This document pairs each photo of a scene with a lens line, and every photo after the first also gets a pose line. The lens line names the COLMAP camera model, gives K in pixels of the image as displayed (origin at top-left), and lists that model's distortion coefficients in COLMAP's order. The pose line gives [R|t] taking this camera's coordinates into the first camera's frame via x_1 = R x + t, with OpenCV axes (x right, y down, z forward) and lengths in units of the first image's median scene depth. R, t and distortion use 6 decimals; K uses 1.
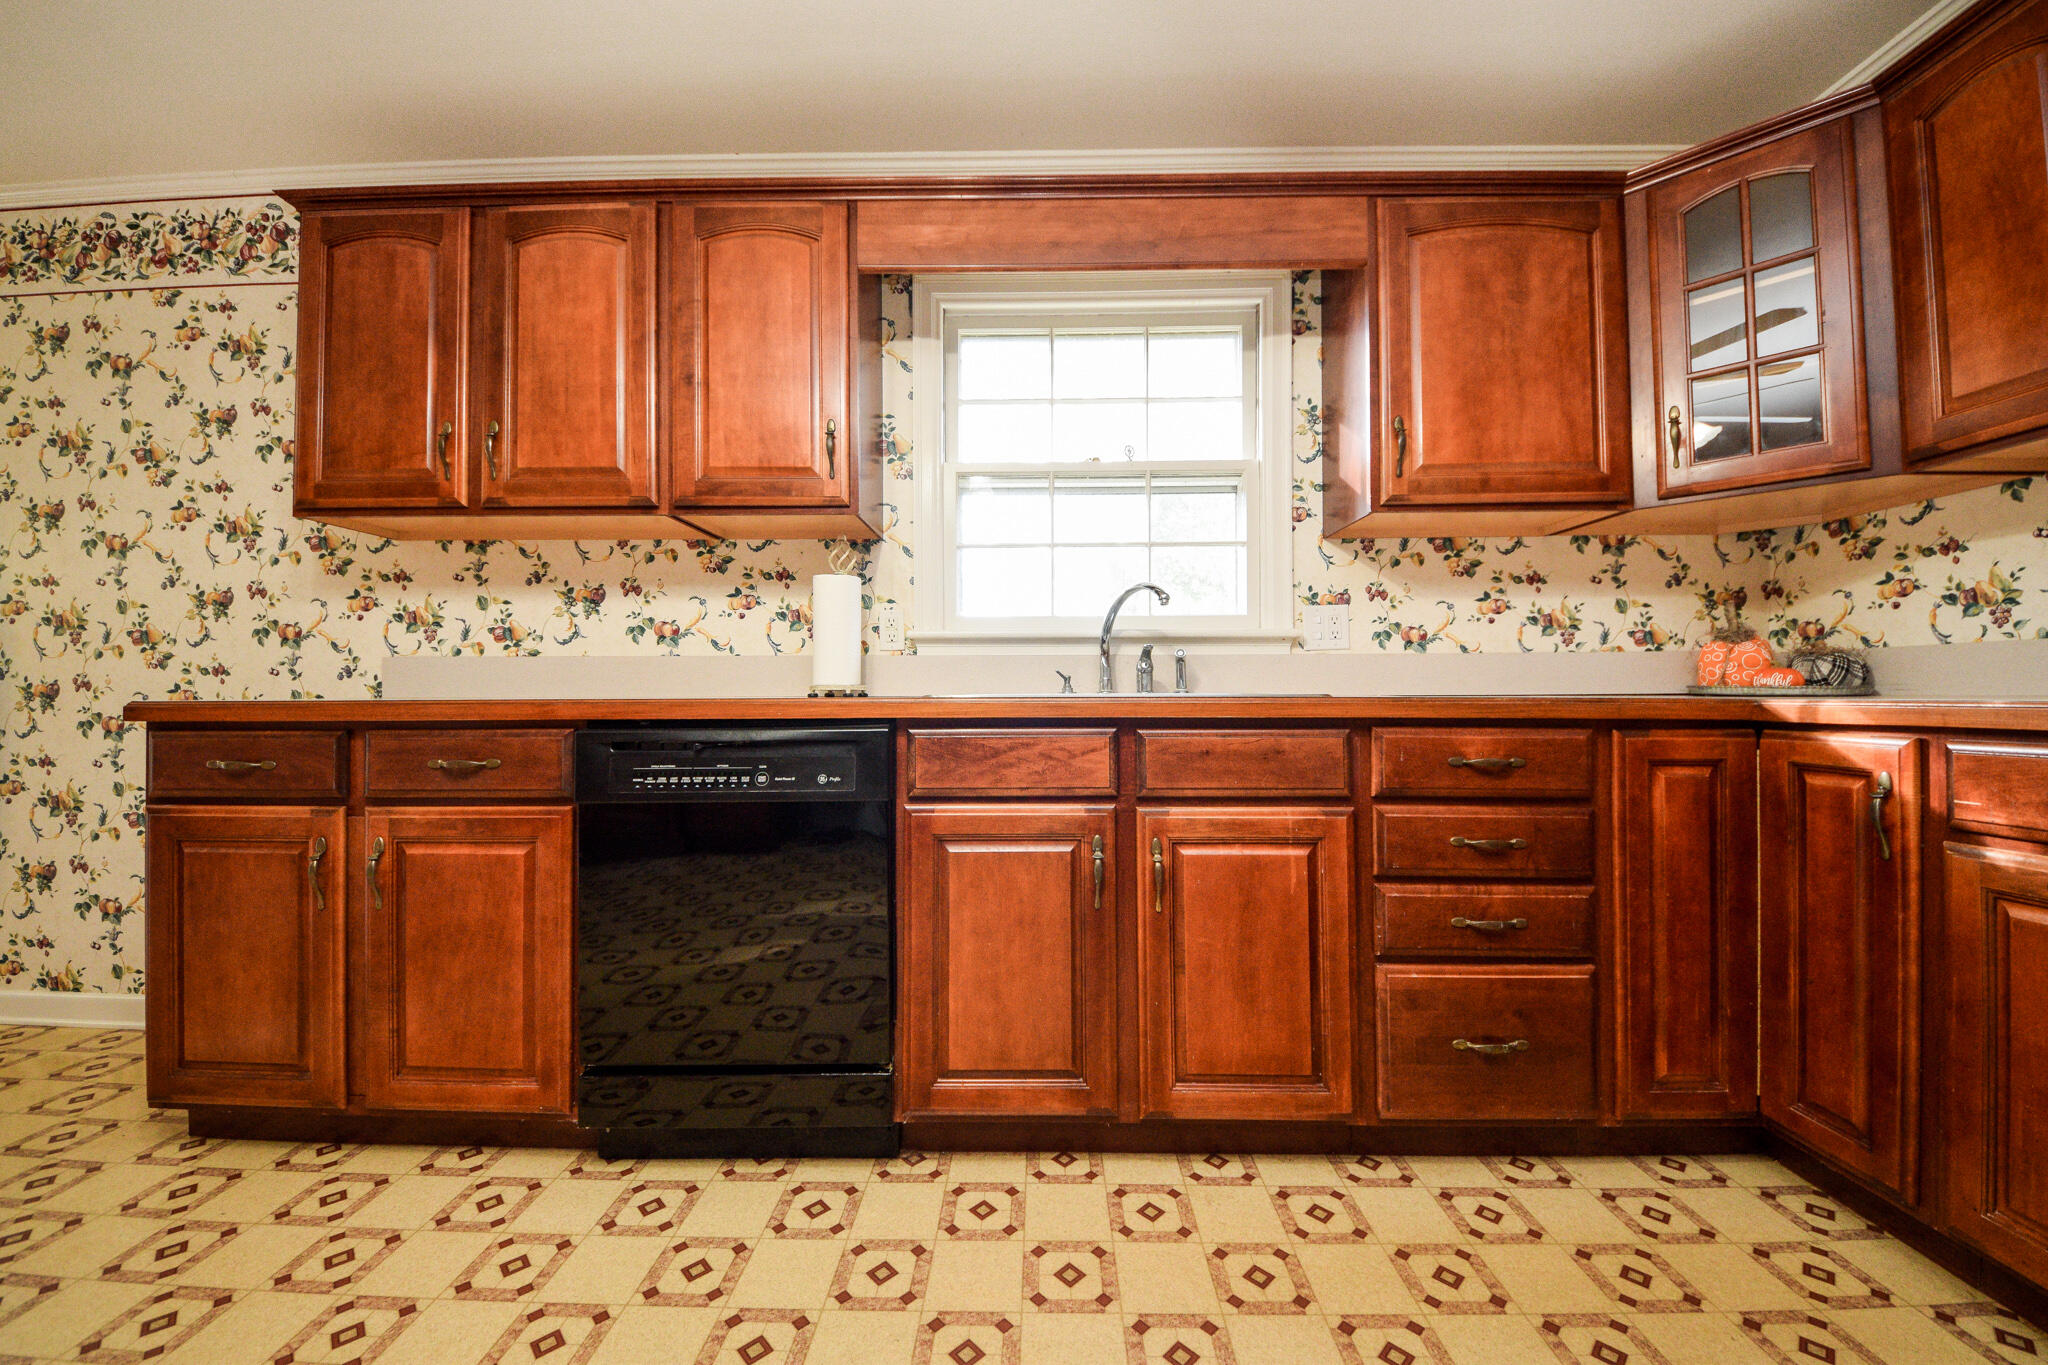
lens RADIAL K [[726.2, 0, 1024.0], [0, 726.2, 682.5], [0, 0, 1]] dist [-0.001252, -0.011839]
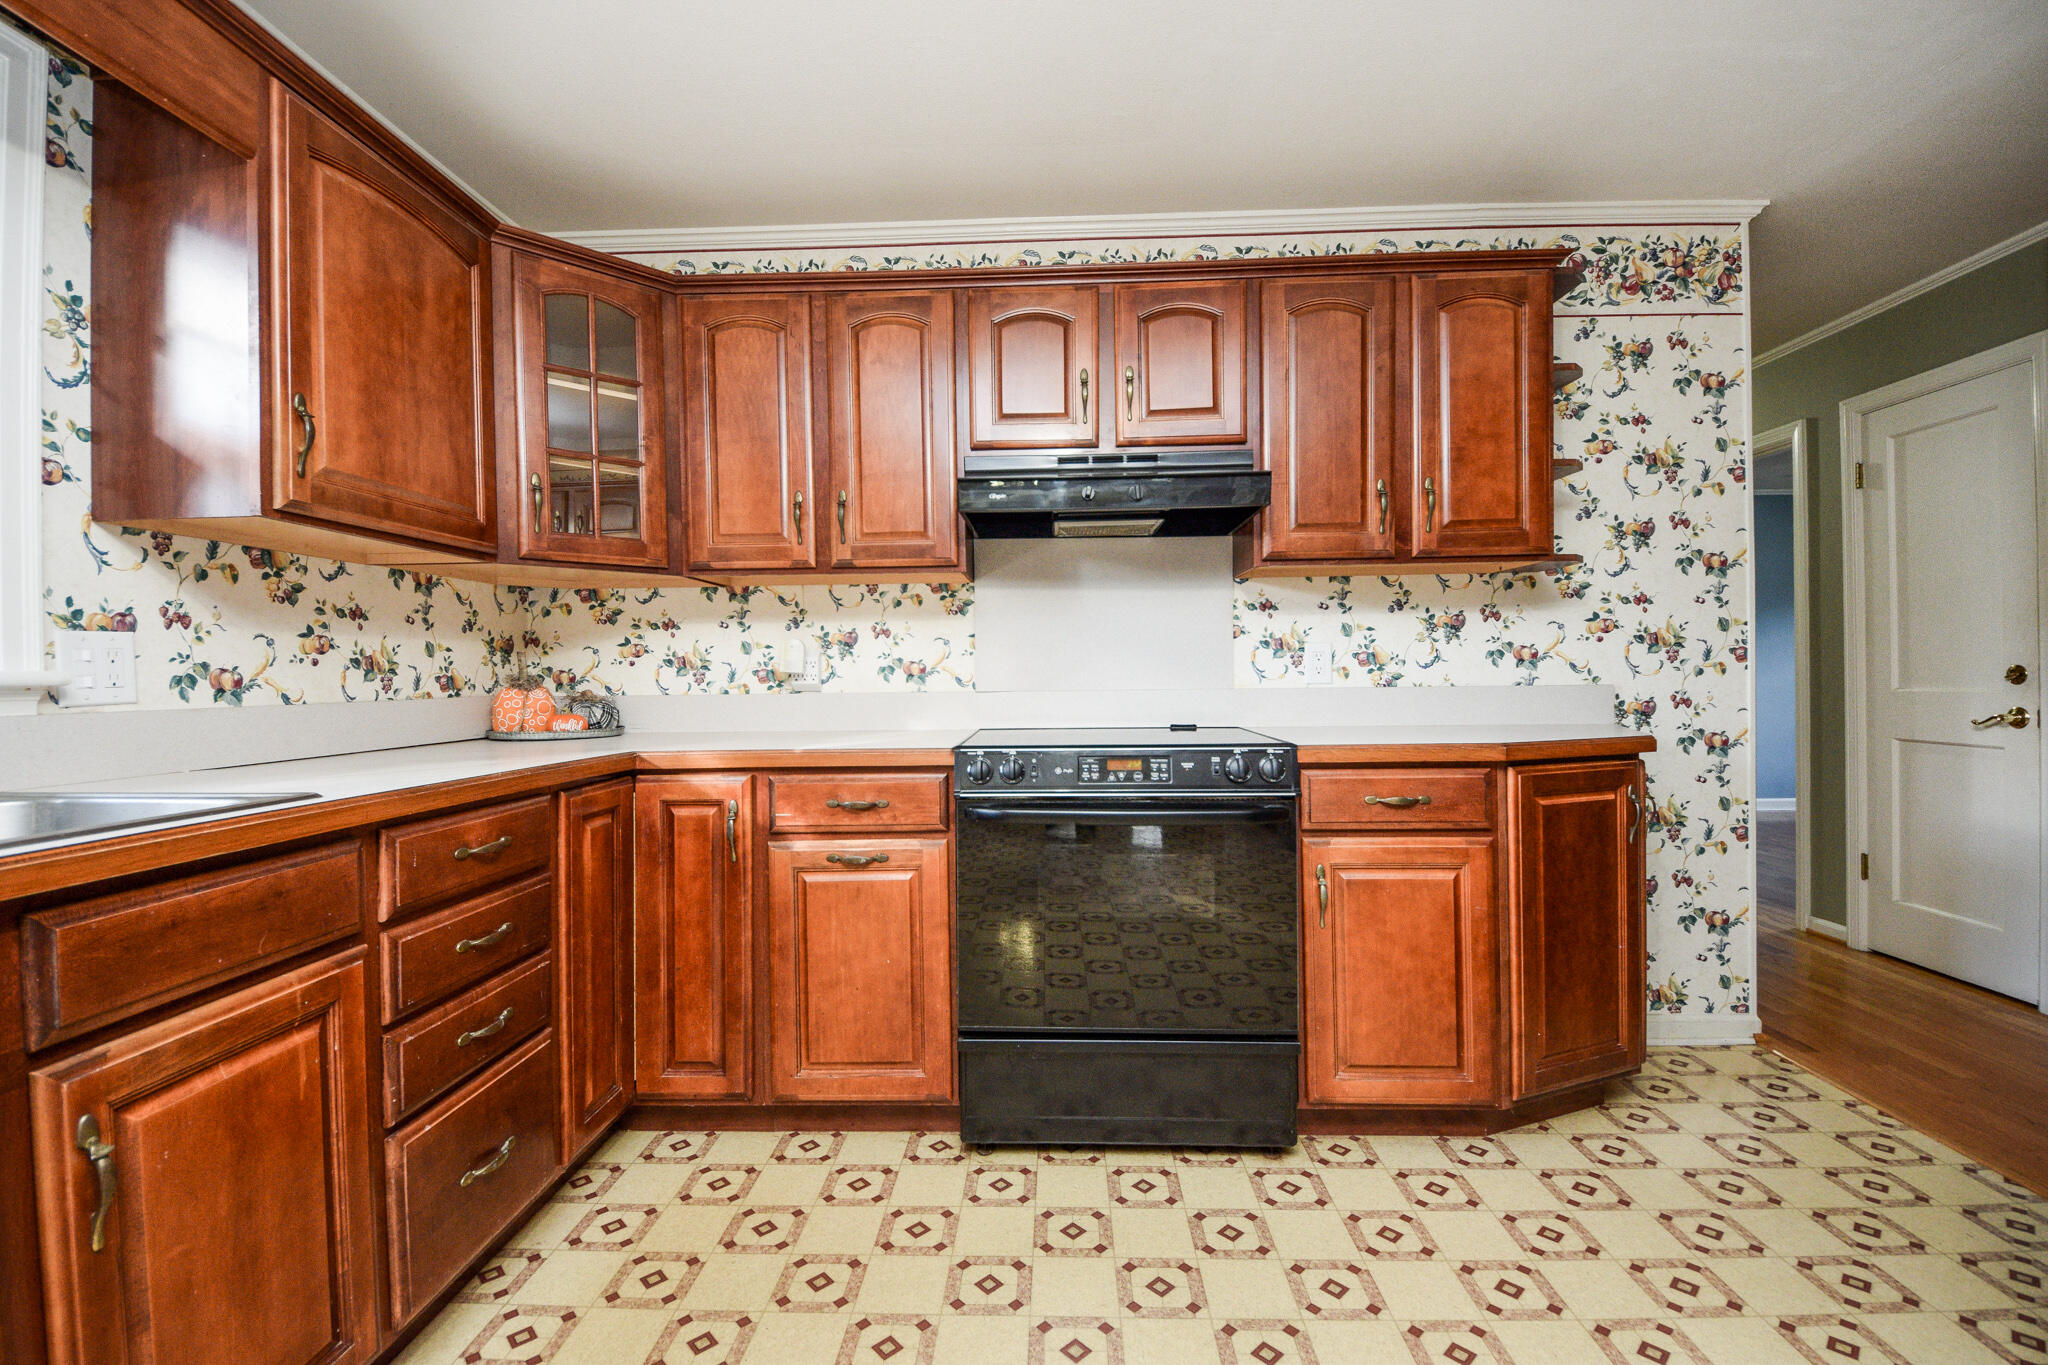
lens RADIAL K [[833.1, 0, 1024.0], [0, 833.1, 682.5], [0, 0, 1]] dist [-0.000820, -0.015837]
pose [[0.015439, 0.001442, 0.999880, -0.295236], [0.005470, 0.999984, -0.001527, -0.069619], [-0.999866, 0.005493, 0.015431, 0.254953]]
